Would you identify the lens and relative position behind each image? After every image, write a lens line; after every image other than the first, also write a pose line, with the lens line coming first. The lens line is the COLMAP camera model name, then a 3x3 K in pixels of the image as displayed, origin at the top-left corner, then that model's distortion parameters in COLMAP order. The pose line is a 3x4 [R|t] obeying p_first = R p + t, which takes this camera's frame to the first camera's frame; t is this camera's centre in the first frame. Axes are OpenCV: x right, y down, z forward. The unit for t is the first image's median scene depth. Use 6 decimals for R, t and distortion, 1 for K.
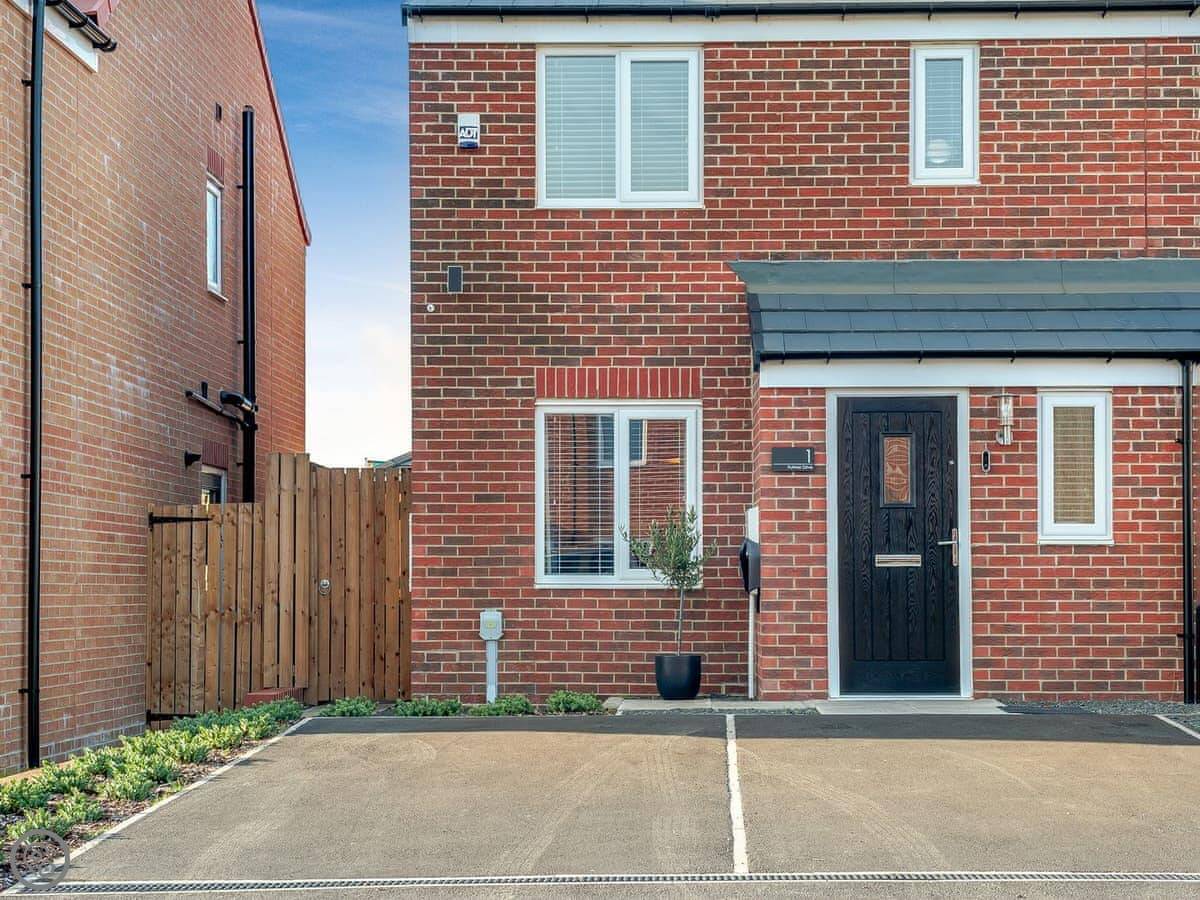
lens RADIAL K [[2011.7, 0, 600.0], [0, 2011.7, 450.0], [0, 0, 1]] dist [0.141457, -0.157229]
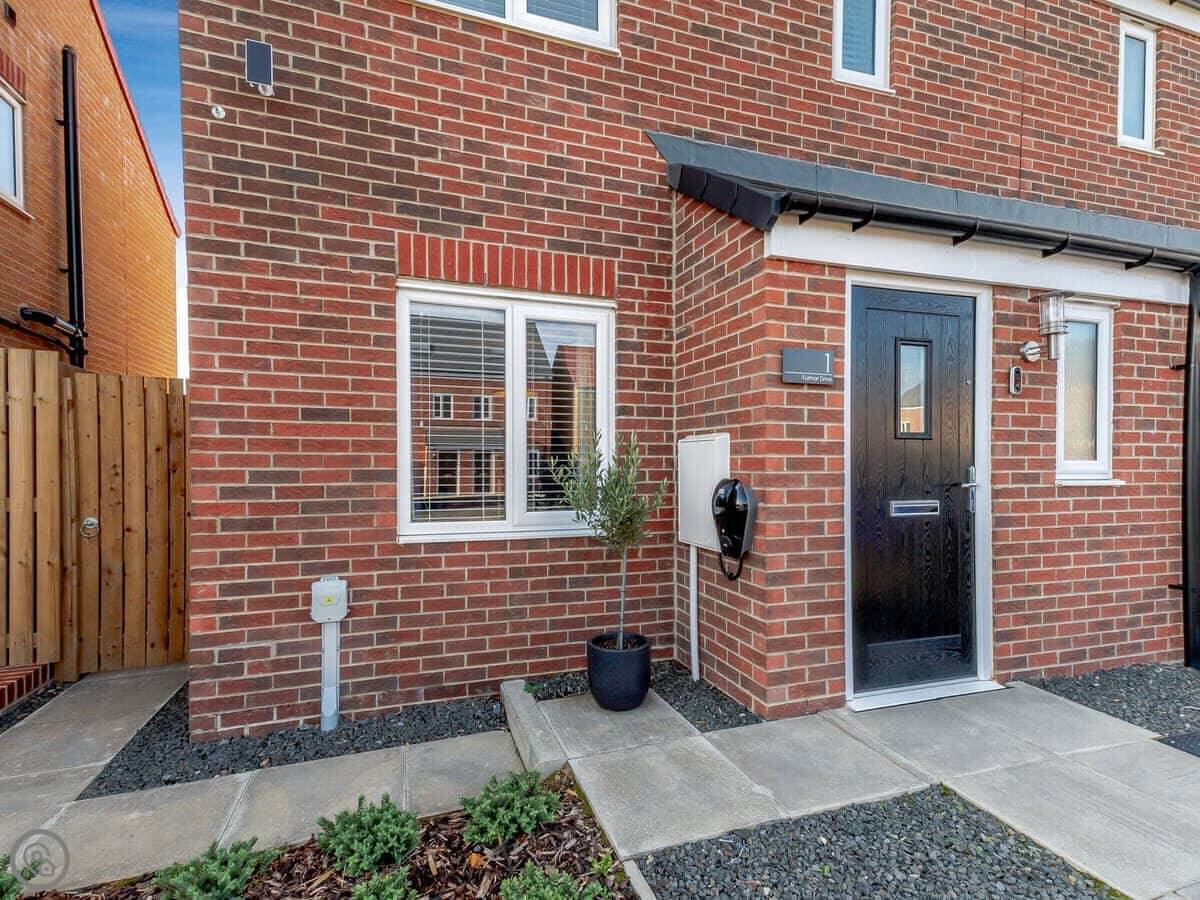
lens RADIAL K [[595.2, 0, 601.0], [0, 595.2, 465.4], [0, 0, 1]] dist [0.044952, -0.000200]
pose [[0.933130, 0.000437, 0.359538, -0.041414], [-0.027229, 0.997213, 0.069456, 0.024421], [-0.358506, -0.074602, 0.930542, 0.776925]]
